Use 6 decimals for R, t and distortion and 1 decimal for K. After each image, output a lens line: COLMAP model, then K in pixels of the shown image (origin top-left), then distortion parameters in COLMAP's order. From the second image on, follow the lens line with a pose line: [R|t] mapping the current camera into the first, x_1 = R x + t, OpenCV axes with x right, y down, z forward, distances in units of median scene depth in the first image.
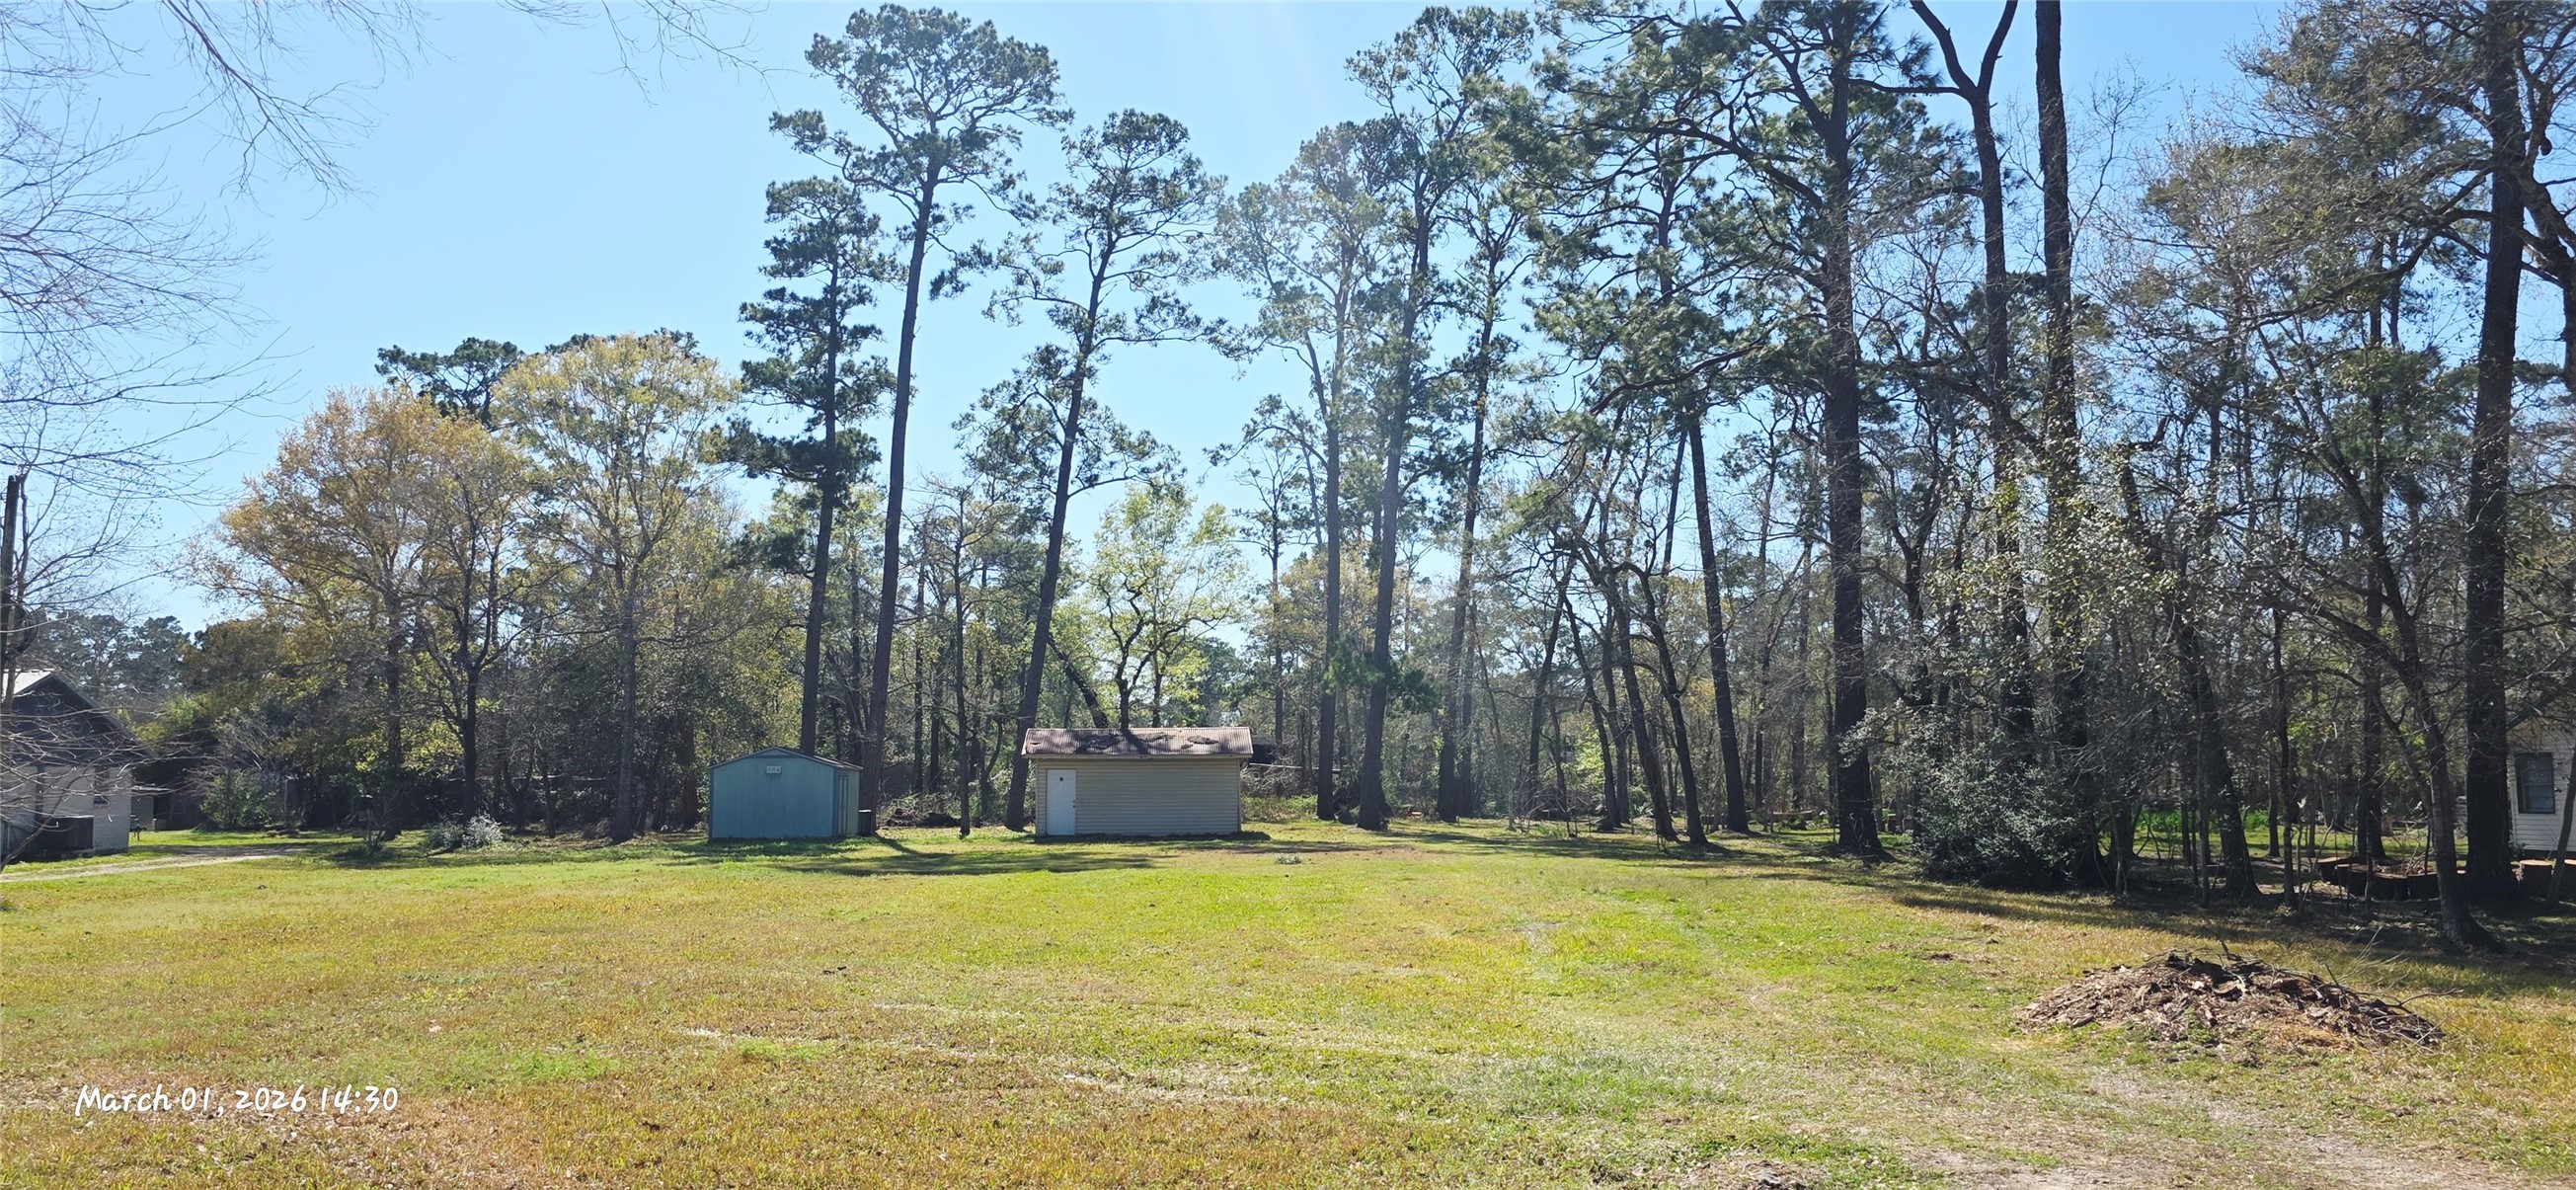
lens RADIAL K [[1871.1, 0, 1309.5], [0, 1871.1, 610.4], [0, 0, 1]] dist [0.086903, -0.123034]
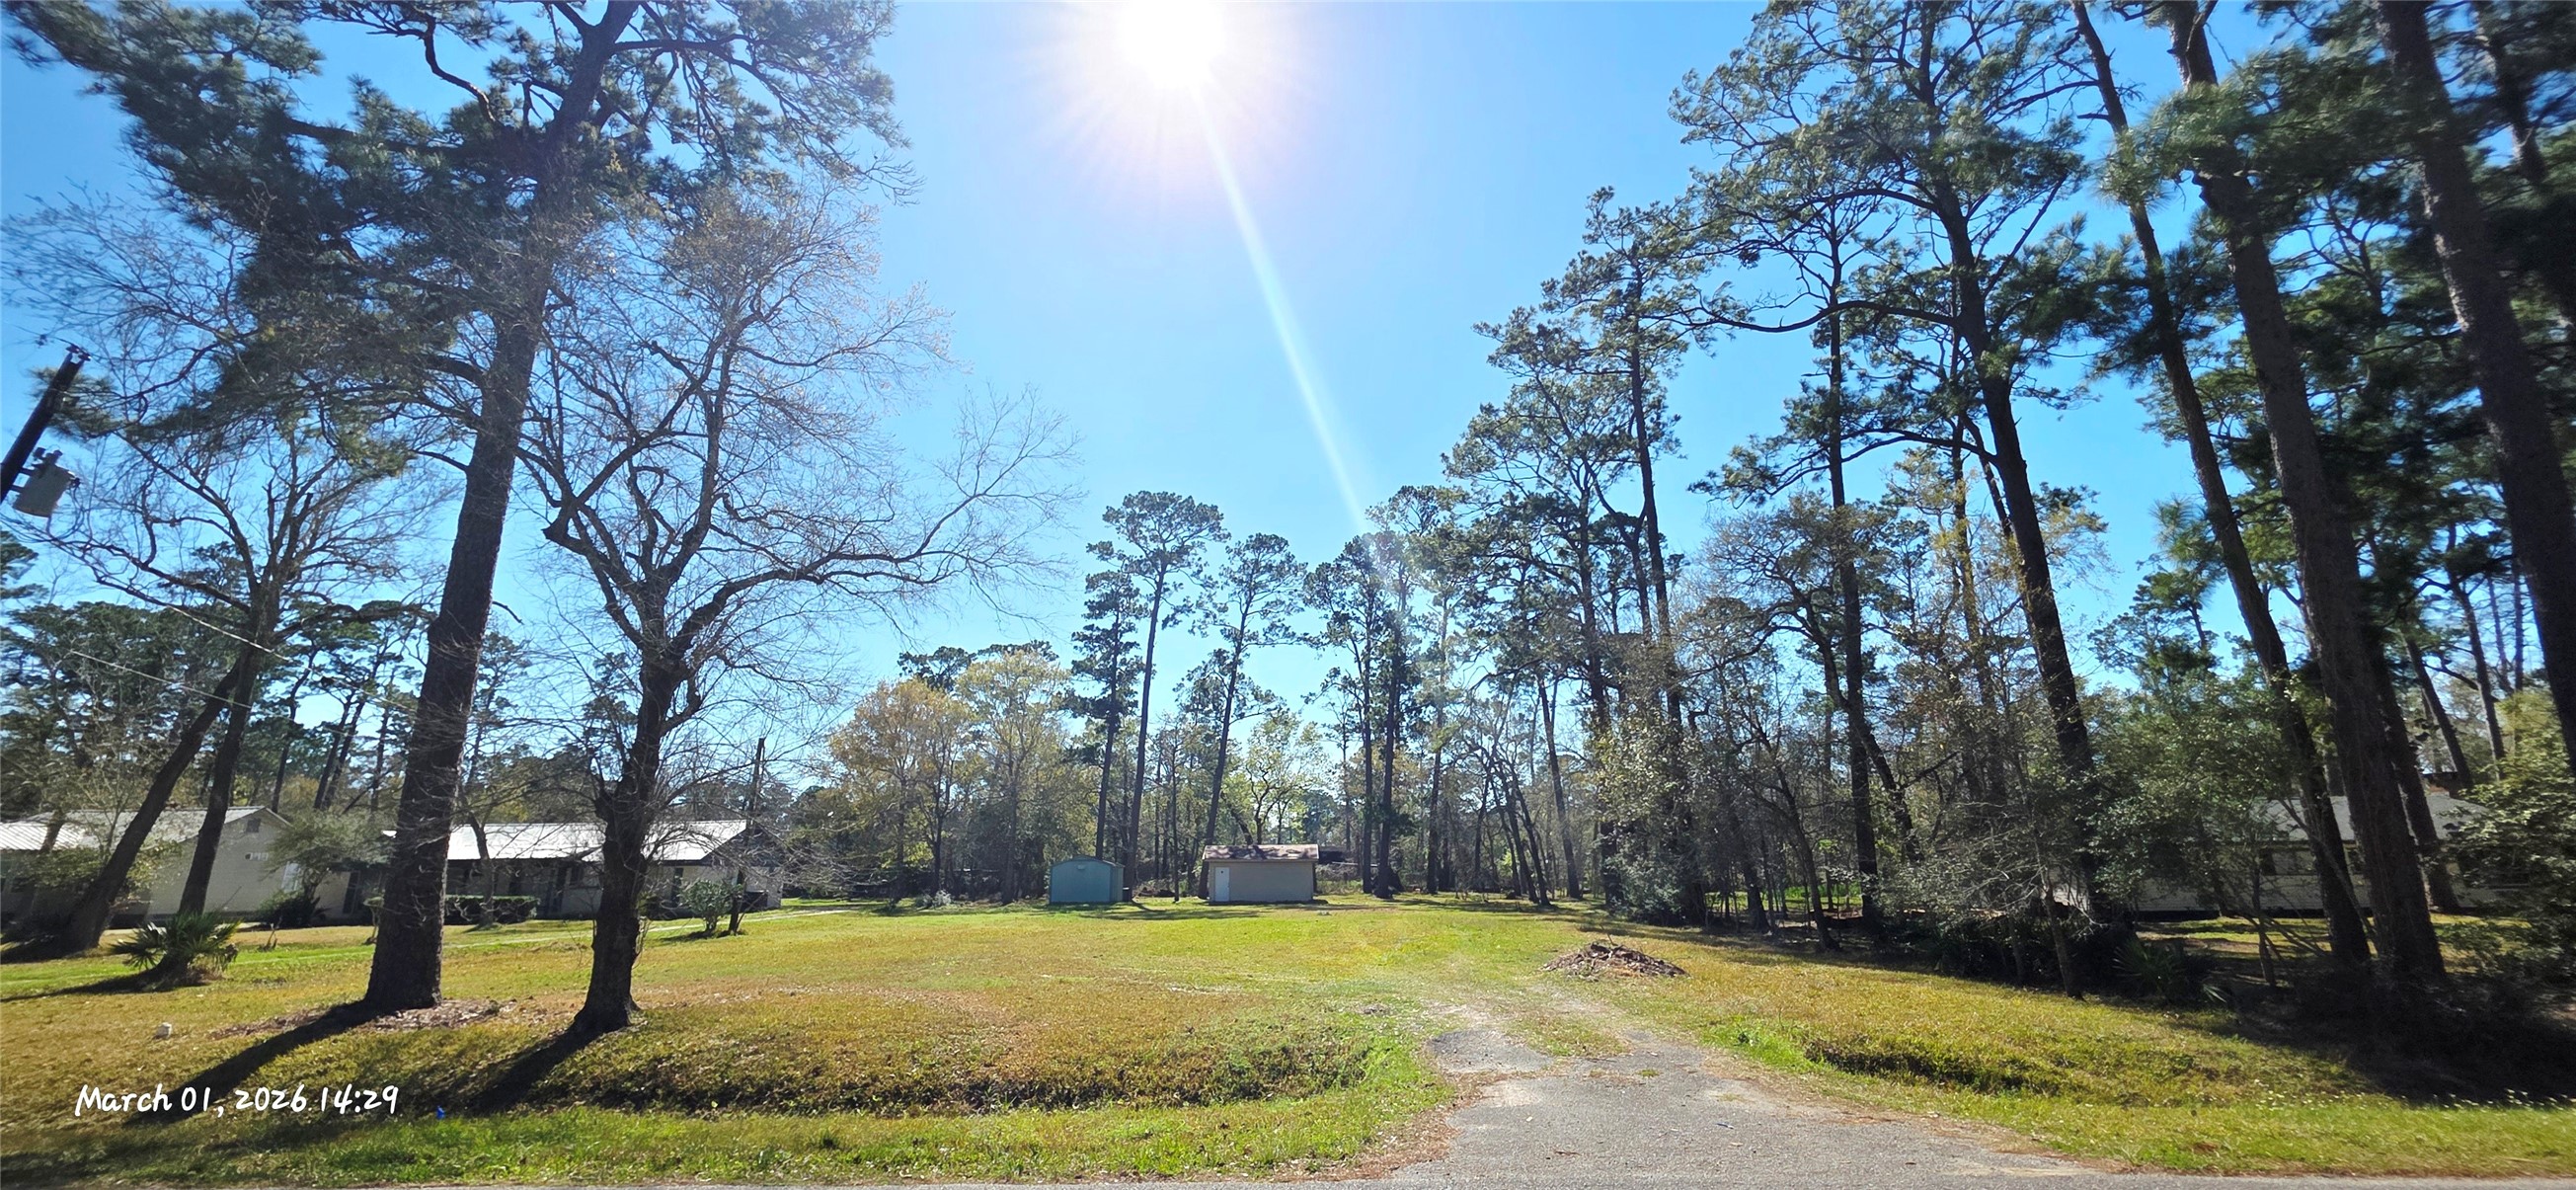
lens RADIAL K [[1031.0, 0, 1288.0], [0, 1031.0, 595.0], [0, 0, 1]] dist [0.000451, -0.000230]
pose [[0.996162, -0.026211, -0.083513, 0.026833], [0.011702, 0.985427, -0.169695, -0.009495], [0.086744, 0.168067, 0.981952, -0.086246]]
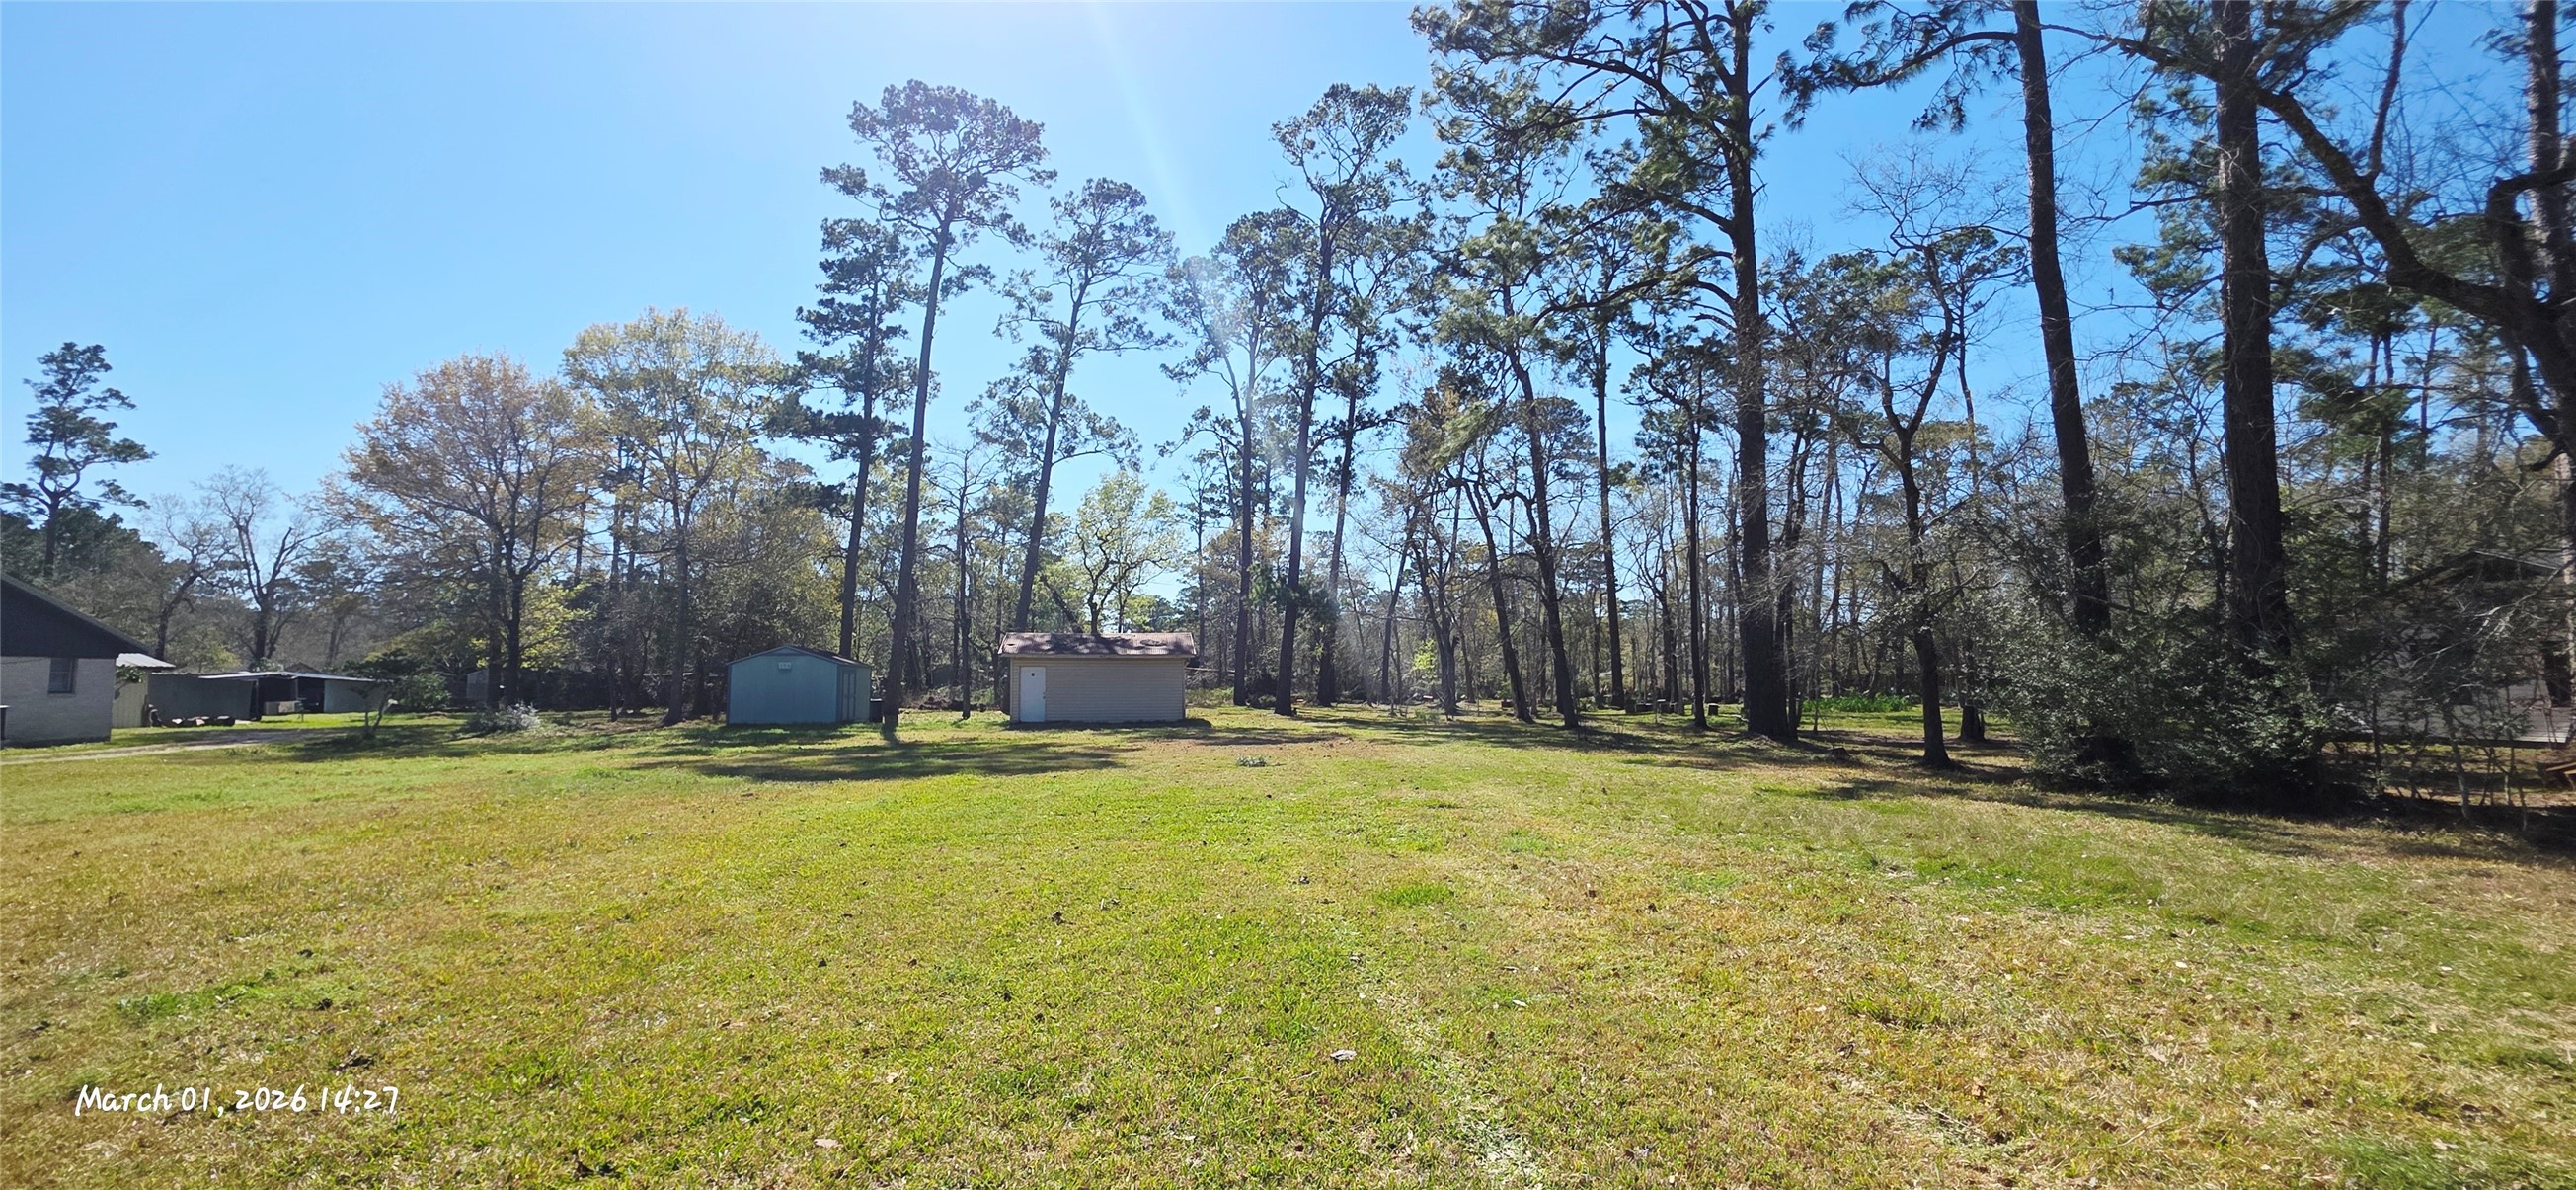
lens RADIAL K [[1023.9, 0, 1288.0], [0, 1023.9, 595.0], [0, 0, 1]] dist [0.000462, -0.000234]
pose [[0.997058, 0.007420, 0.076291, -0.016669], [-0.008041, 0.999937, 0.007842, 0.025412], [-0.076228, -0.008432, 0.997055, 0.259893]]
